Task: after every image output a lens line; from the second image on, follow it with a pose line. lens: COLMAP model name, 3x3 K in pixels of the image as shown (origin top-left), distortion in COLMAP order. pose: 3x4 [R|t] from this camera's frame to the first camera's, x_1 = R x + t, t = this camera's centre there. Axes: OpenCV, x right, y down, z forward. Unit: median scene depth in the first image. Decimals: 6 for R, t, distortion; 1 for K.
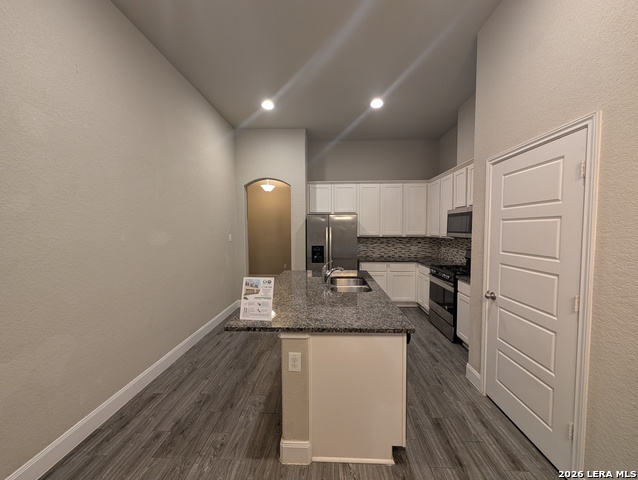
lens RADIAL K [[235.7, 0, 319.0], [0, 235.7, 240.0], [0, 0, 1]] dist [-0.000967, -0.000038]
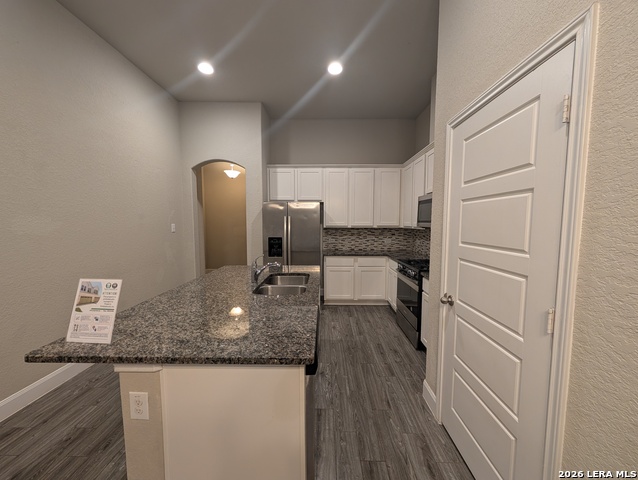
lens RADIAL K [[235.7, 0, 319.0], [0, 235.7, 240.0], [0, 0, 1]] dist [-0.000967, -0.000038]
pose [[0.999682, 0.002505, 0.025090, 0.276143], [-0.003203, 0.999608, 0.027810, 0.018706], [-0.025011, -0.027881, 0.999298, 0.234679]]
